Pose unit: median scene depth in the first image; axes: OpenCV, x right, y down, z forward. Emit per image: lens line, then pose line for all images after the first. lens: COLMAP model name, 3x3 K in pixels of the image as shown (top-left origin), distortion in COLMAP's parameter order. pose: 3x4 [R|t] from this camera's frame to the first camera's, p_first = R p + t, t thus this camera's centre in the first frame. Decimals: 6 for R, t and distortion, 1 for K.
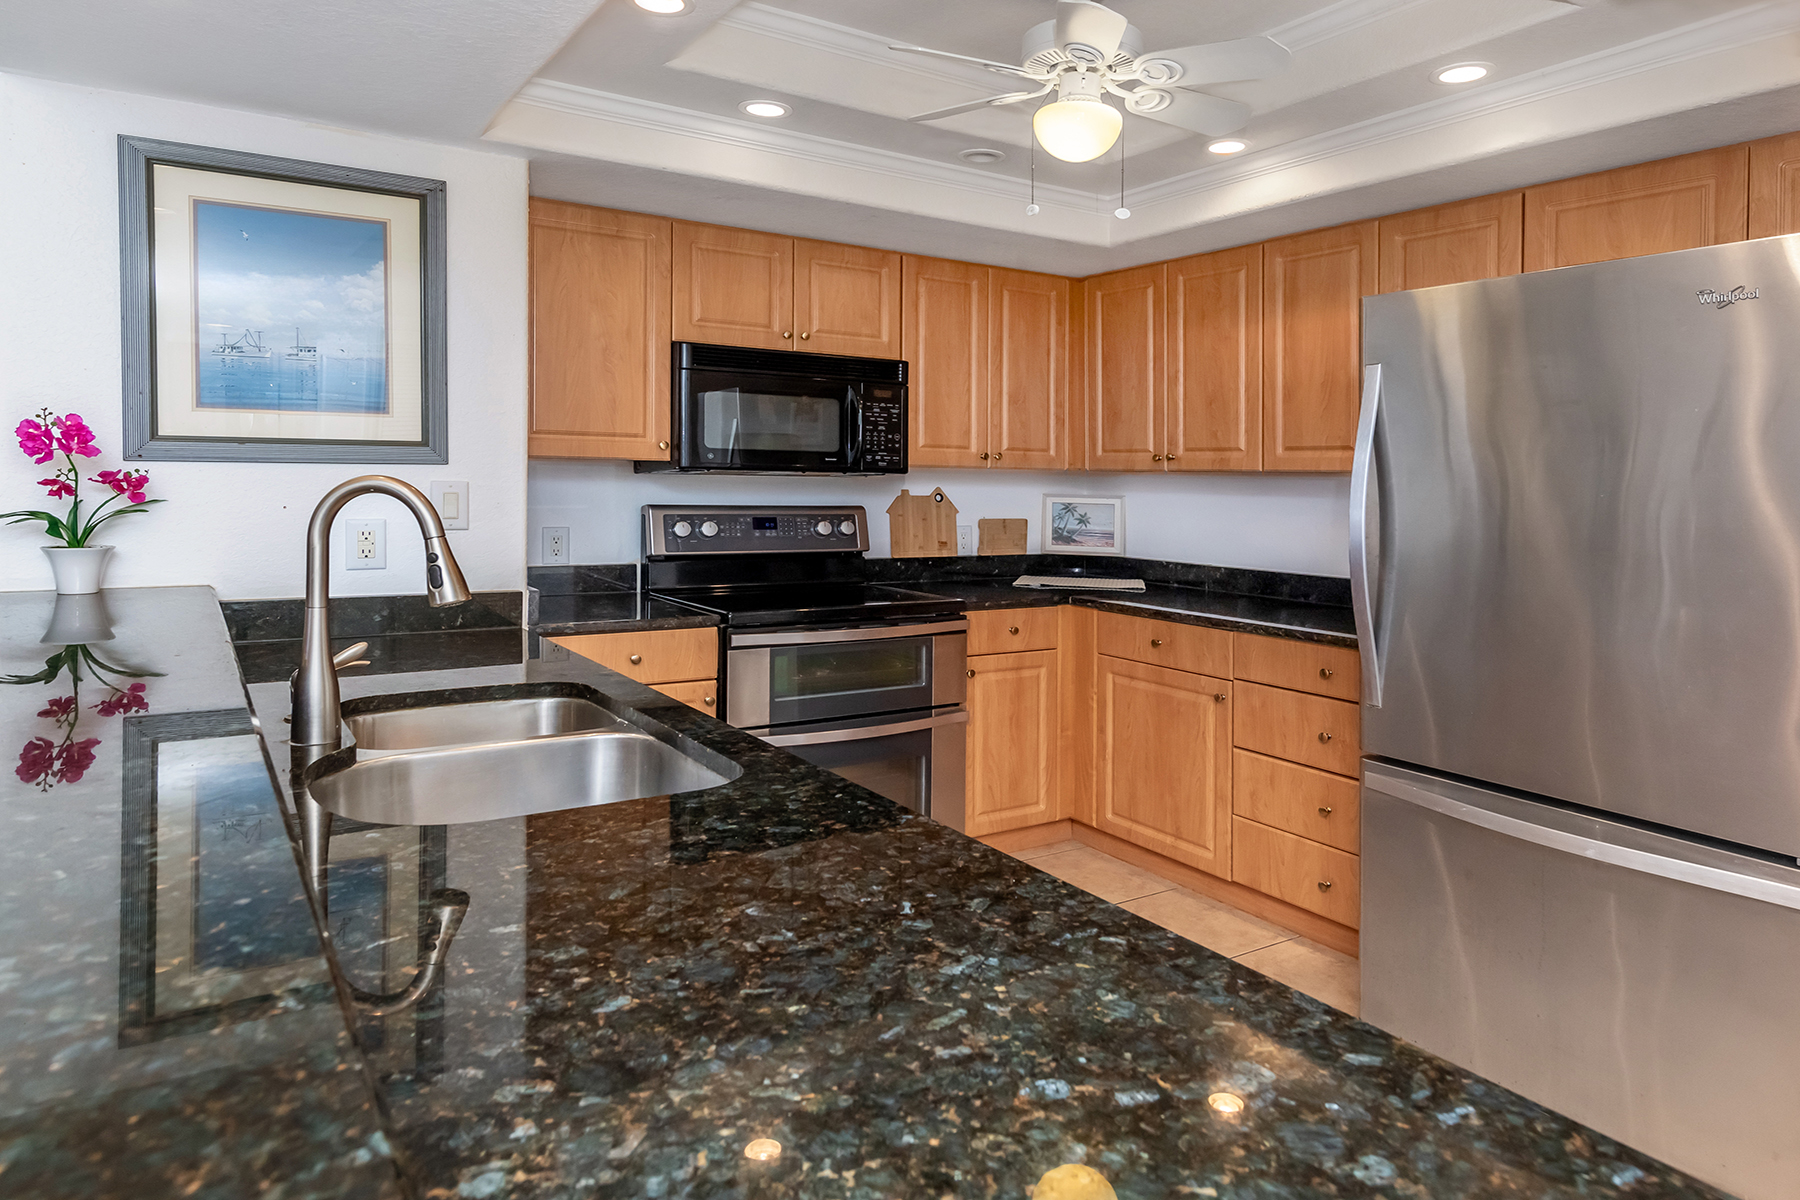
lens RADIAL K [[1132.7, 0, 931.1], [0, 1132.7, 484.0], [0, 0, 1]] dist [-0.000407, 0.000154]
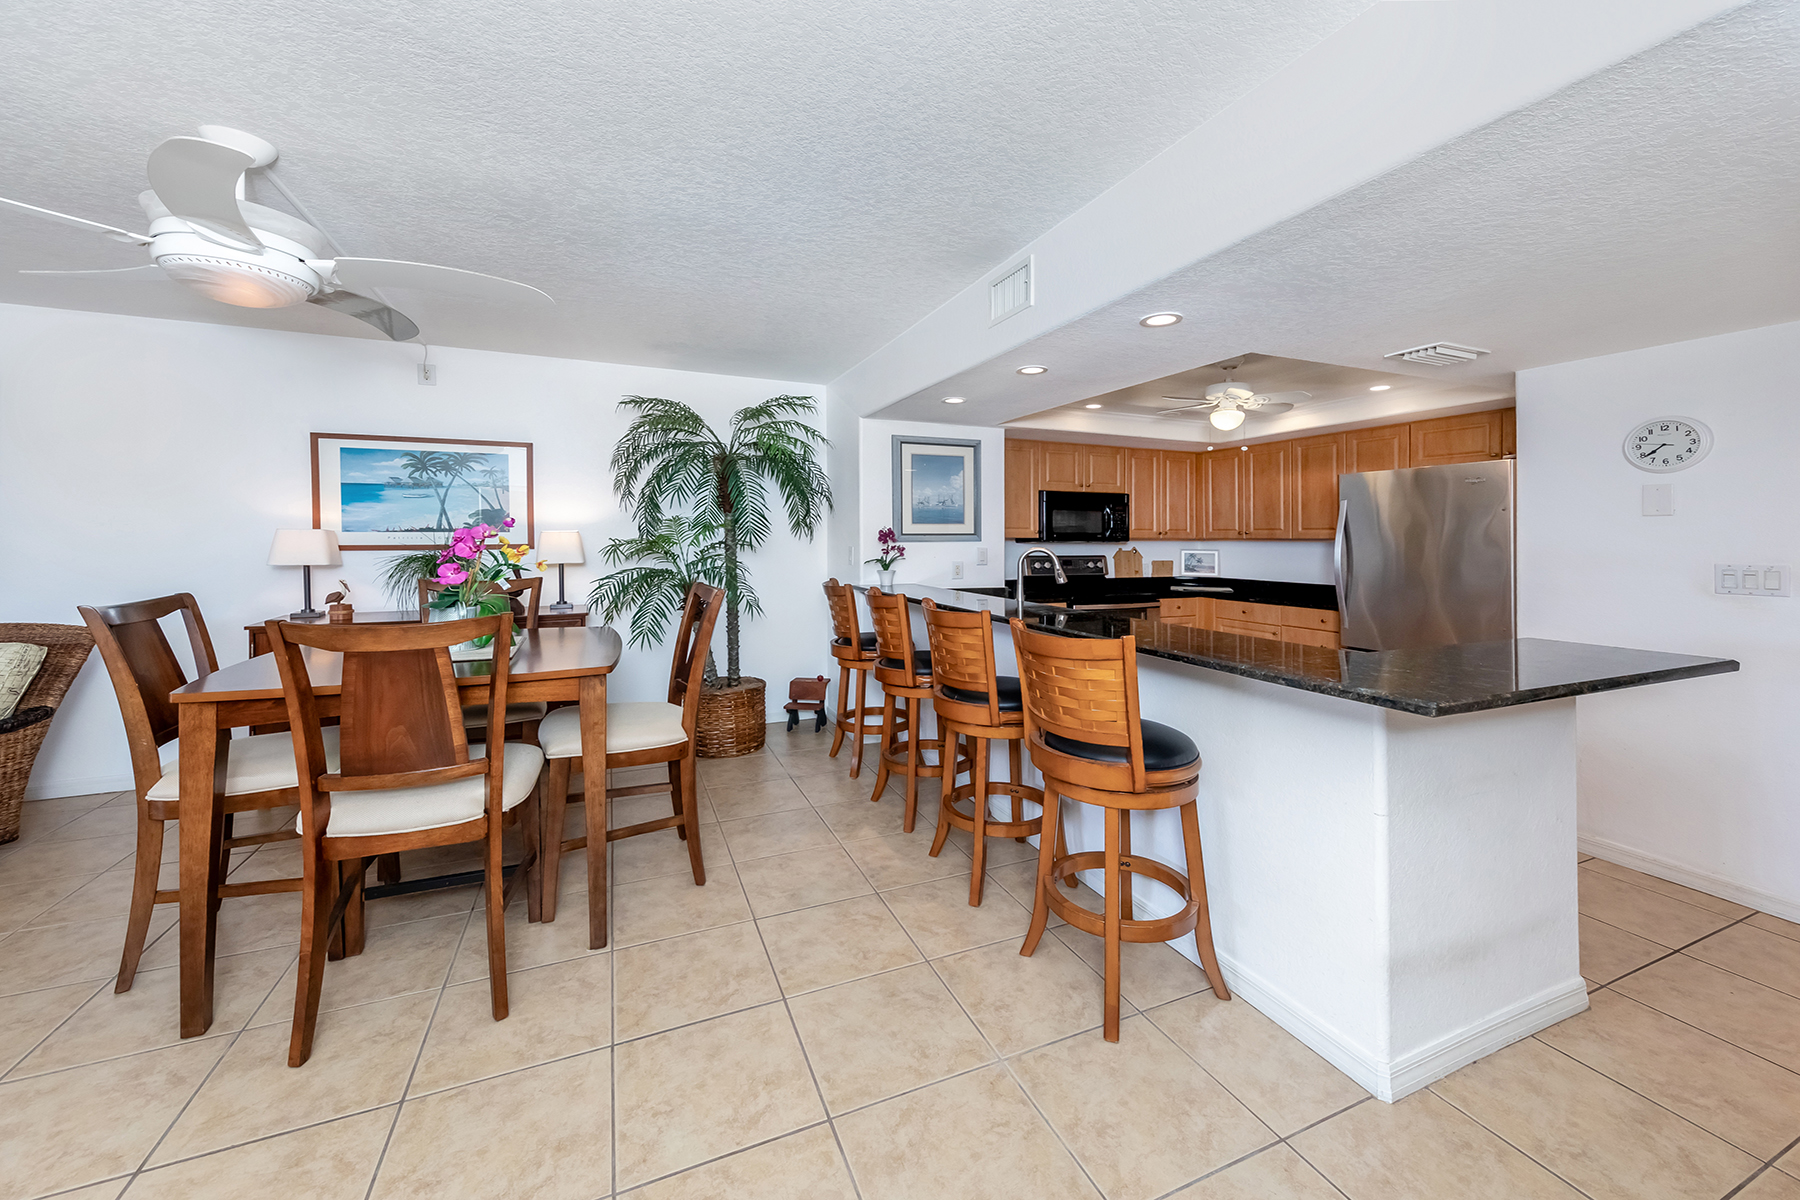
lens RADIAL K [[696.6, 0, 921.8], [0, 696.6, 546.1], [0, 0, 1]] dist [0.002591, -0.000020]
pose [[0.985301, -0.011047, -0.170472, -0.208475], [0.011868, 0.999922, 0.003797, -0.010322], [0.170416, -0.005764, 0.985355, -0.528128]]
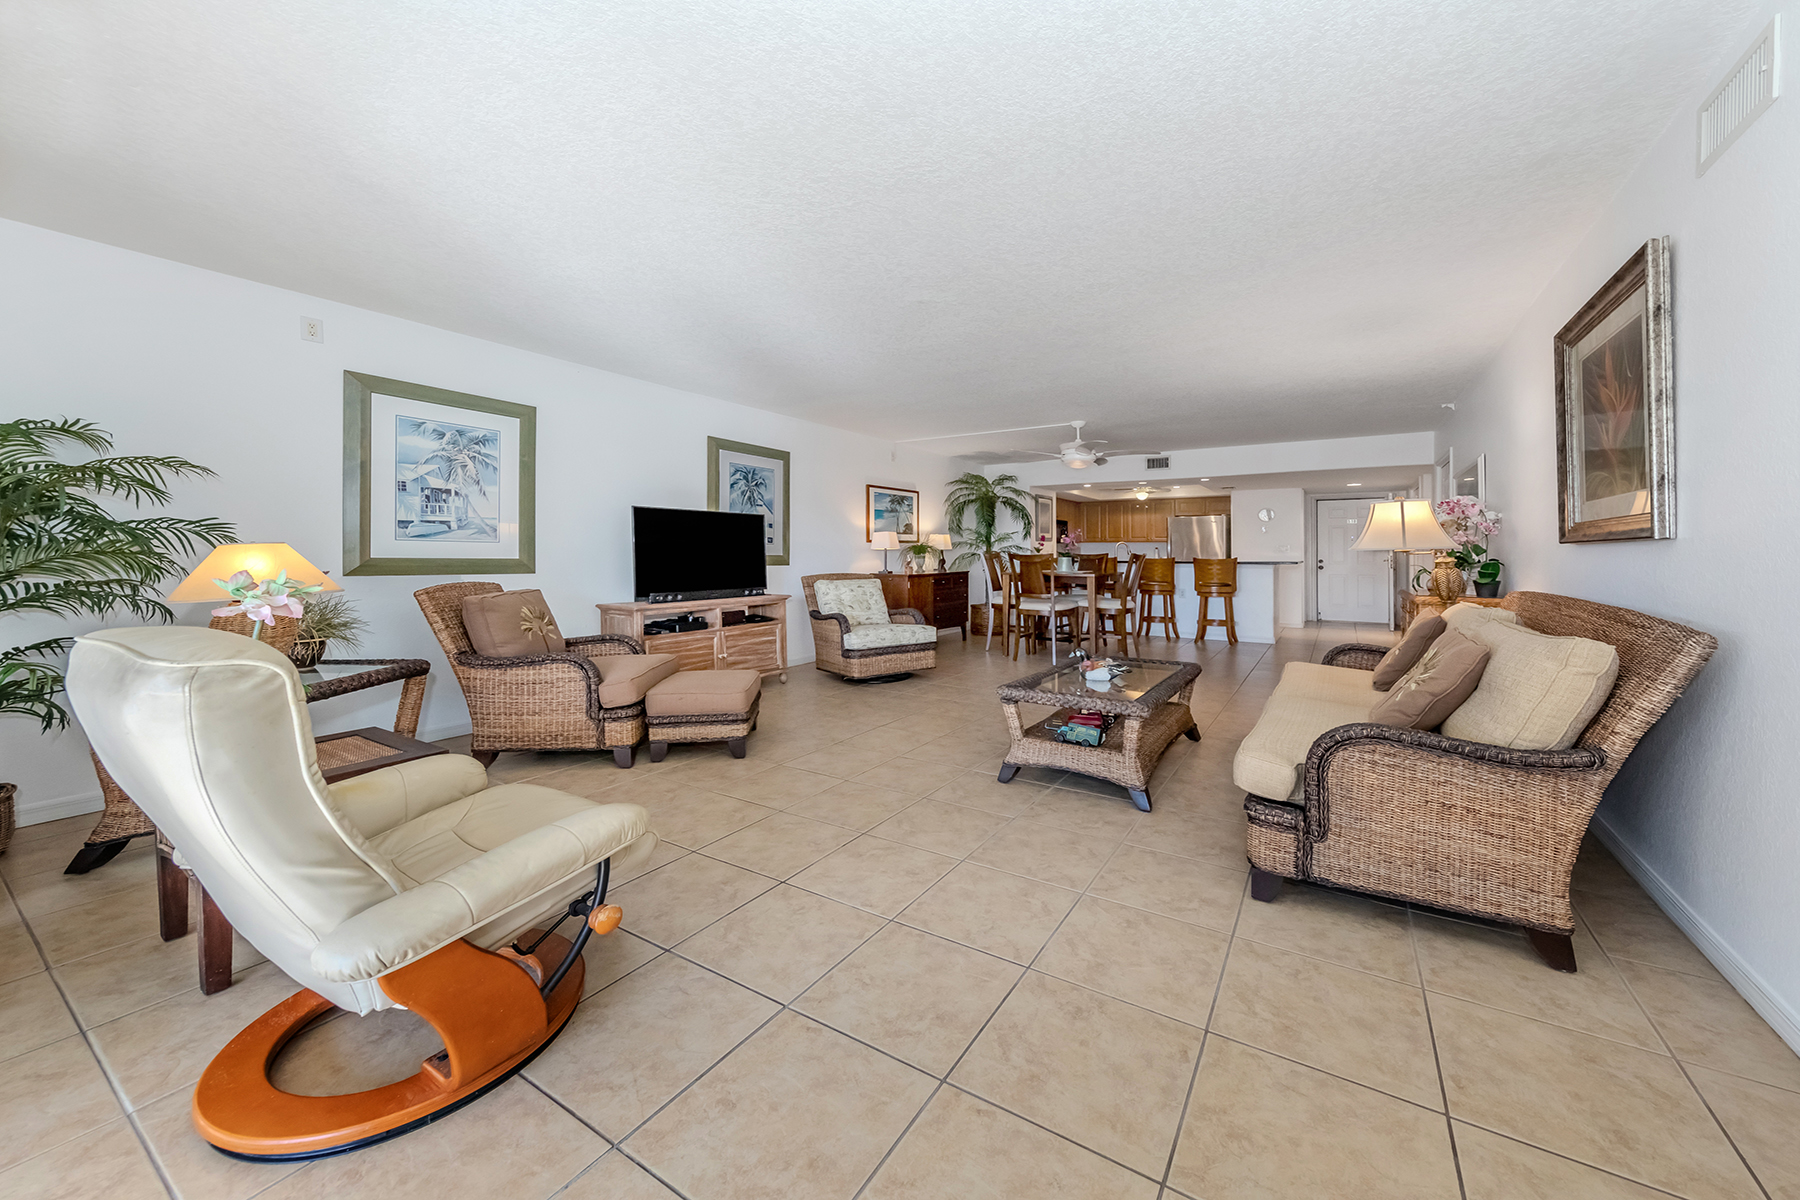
lens RADIAL K [[656.9, 0, 958.8], [0, 656.9, 541.1], [0, 0, 1]] dist [0.000922, 0.000068]
pose [[0.899081, -0.009622, 0.437676, -1.865743], [0.017459, 0.999751, -0.013887, 0.017020], [-0.437434, 0.020127, 0.899025, -1.538162]]
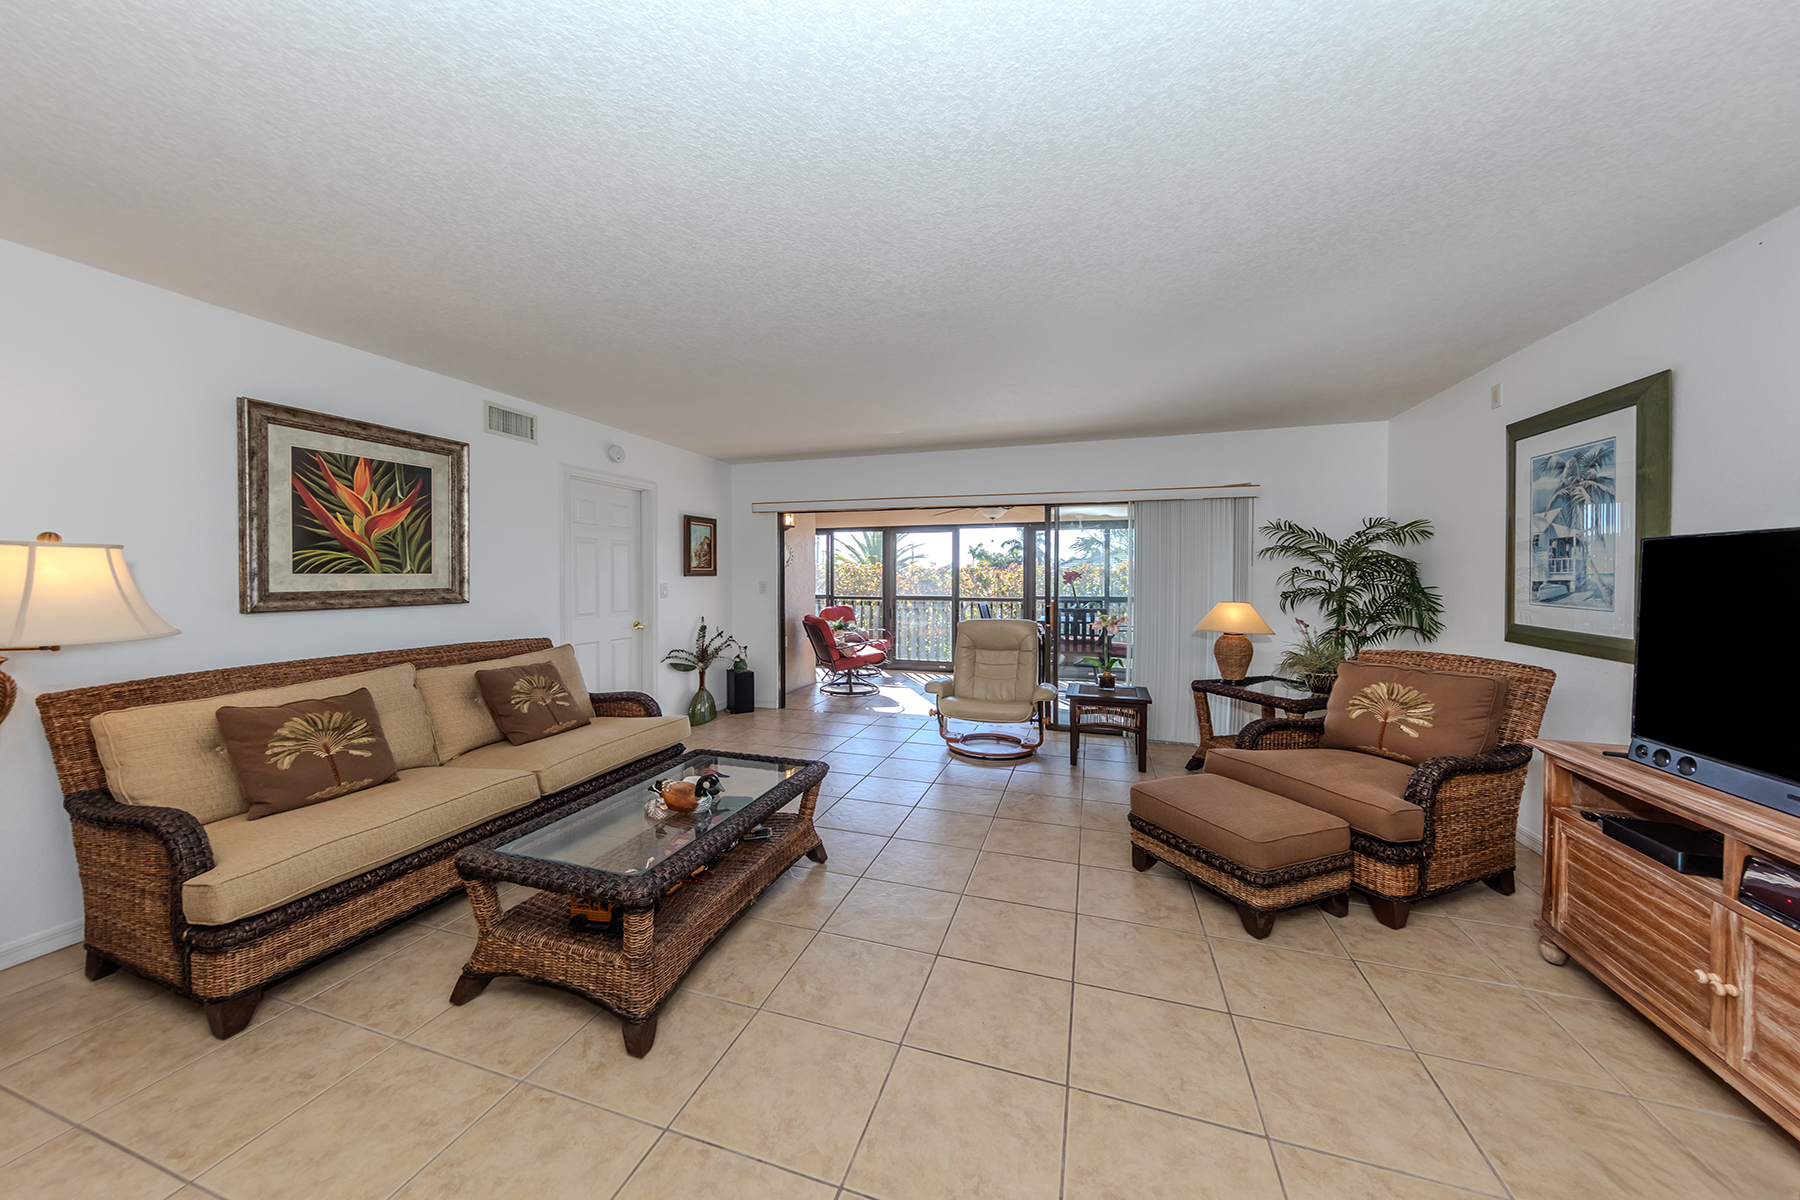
lens RADIAL K [[638.8, 0, 874.0], [0, 638.8, 580.0], [0, 0, 1]] dist [0.000751, -0.000172]
pose [[-0.802992, -0.014458, -0.595814, -1.053309], [-0.017420, 0.999848, -0.000785, -0.027959], [0.595735, 0.009749, -0.803122, -0.165464]]
